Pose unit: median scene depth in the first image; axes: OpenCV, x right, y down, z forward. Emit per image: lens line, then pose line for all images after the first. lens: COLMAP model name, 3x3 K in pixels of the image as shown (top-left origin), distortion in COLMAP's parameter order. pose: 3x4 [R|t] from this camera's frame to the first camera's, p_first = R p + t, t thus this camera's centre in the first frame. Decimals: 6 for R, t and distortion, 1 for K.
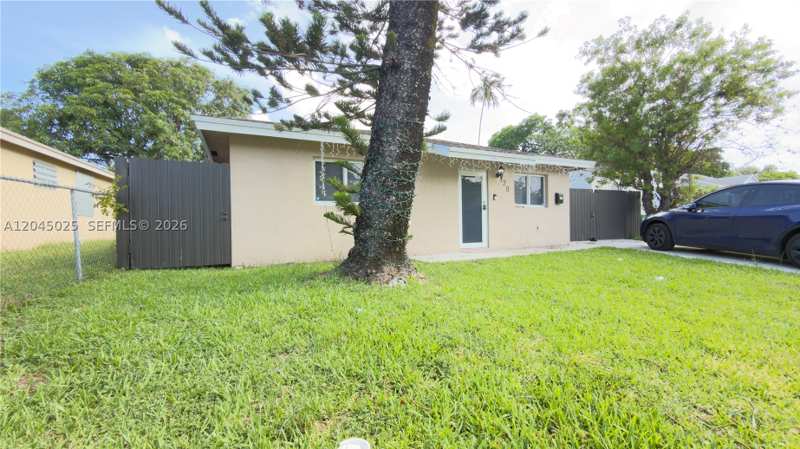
lens RADIAL K [[317.8, 0, 398.6], [0, 317.8, 227.5], [0, 0, 1]] dist [0.001433, -0.000137]
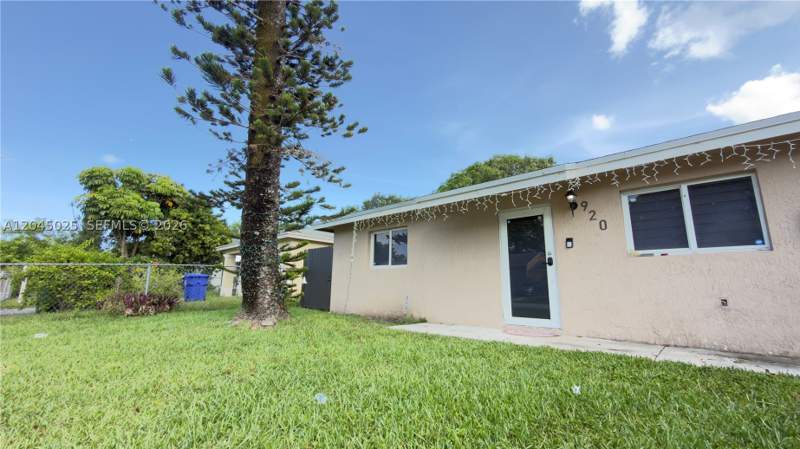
lens RADIAL K [[317.8, 0, 395.2], [0, 317.8, 219.1], [0, 0, 1]] dist [0.001433, -0.000137]
pose [[0.342875, -0.166218, -0.924559, 1.598133], [-0.010401, 0.983489, -0.180670, -0.062528], [0.939324, 0.071564, 0.335484, 1.059496]]
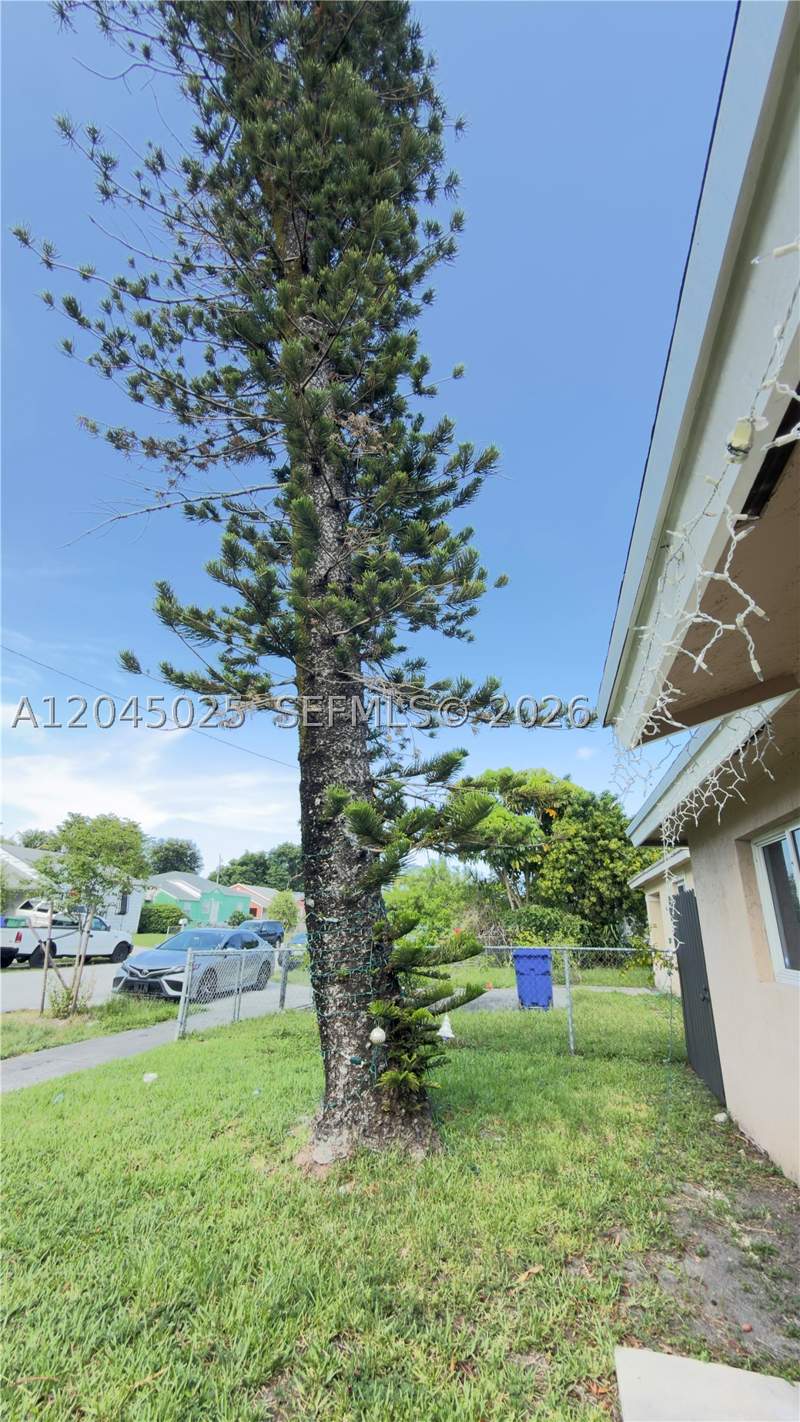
lens RADIAL K [[564.9, 0, 402.0], [0, 564.9, 708.0], [0, 0, 1]] dist [0.001433, -0.000137]
pose [[-0.642428, -0.267841, -0.718016, 0.862143], [0.002183, 0.936292, -0.351217, -0.214468], [0.766343, -0.227199, -0.600915, 1.827512]]
